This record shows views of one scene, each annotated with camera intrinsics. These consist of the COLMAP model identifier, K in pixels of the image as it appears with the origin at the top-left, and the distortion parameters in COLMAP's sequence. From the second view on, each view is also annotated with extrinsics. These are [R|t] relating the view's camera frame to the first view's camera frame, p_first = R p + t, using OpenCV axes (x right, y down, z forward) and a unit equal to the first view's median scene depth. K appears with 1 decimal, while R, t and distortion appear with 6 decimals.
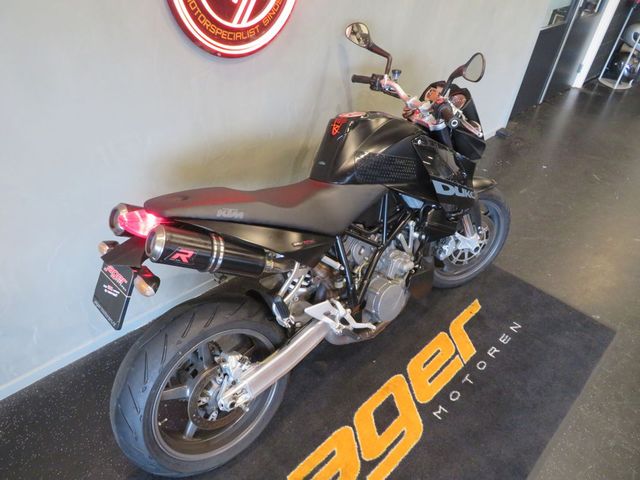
lens RADIAL K [[457.7, 0, 316.8], [0, 457.7, 240.8], [0, 0, 1]] dist [-0.012427, 0.004904]
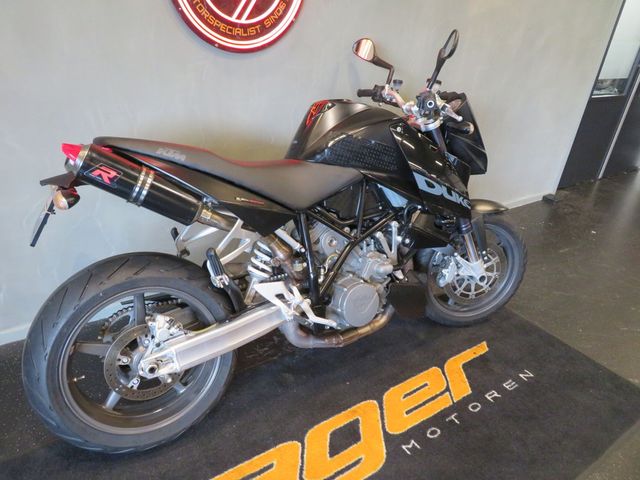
lens RADIAL K [[457.7, 0, 316.8], [0, 457.7, 240.8], [0, 0, 1]] dist [-0.012427, 0.004904]
pose [[0.983098, 0.089302, -0.159826, 0.205047], [-0.119413, 0.974490, -0.190025, 0.190779], [0.138779, 0.205899, 0.968683, 0.087038]]
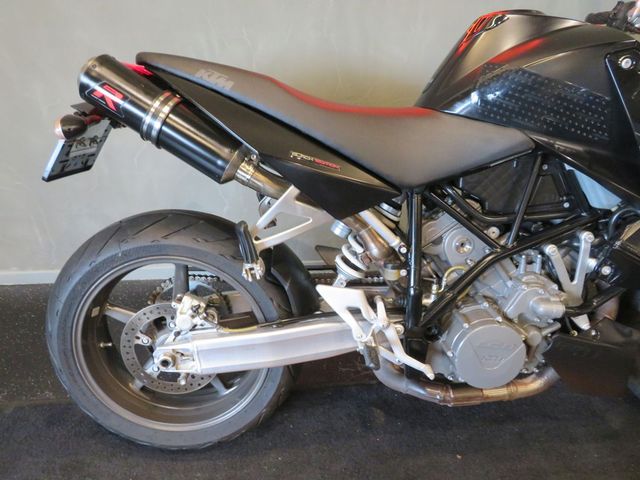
lens RADIAL K [[457.7, 0, 316.8], [0, 457.7, 240.8], [0, 0, 1]] dist [-0.012427, 0.004904]
pose [[0.767486, 0.281028, -0.576184, 0.274961], [-0.355431, 0.934536, -0.017629, 0.087928], [0.533511, 0.218324, 0.817130, 0.400051]]
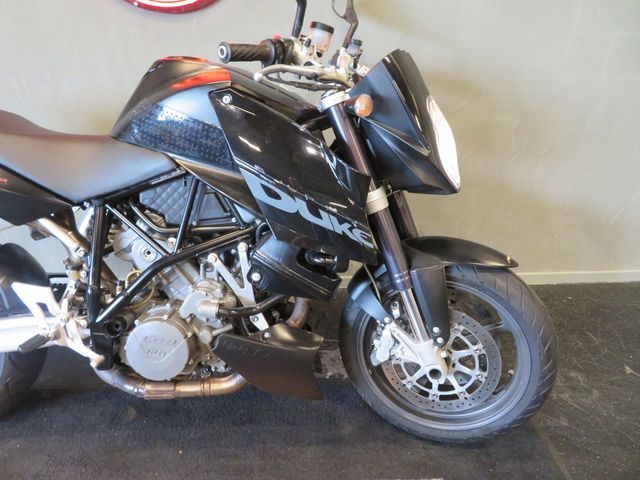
lens RADIAL K [[457.7, 0, 316.8], [0, 457.7, 240.8], [0, 0, 1]] dist [-0.012427, 0.004904]
pose [[0.737607, 0.250958, -0.626862, 0.663809], [-0.380377, 0.921479, -0.078672, -0.035939], [0.557897, 0.296473, 0.775148, 0.582681]]
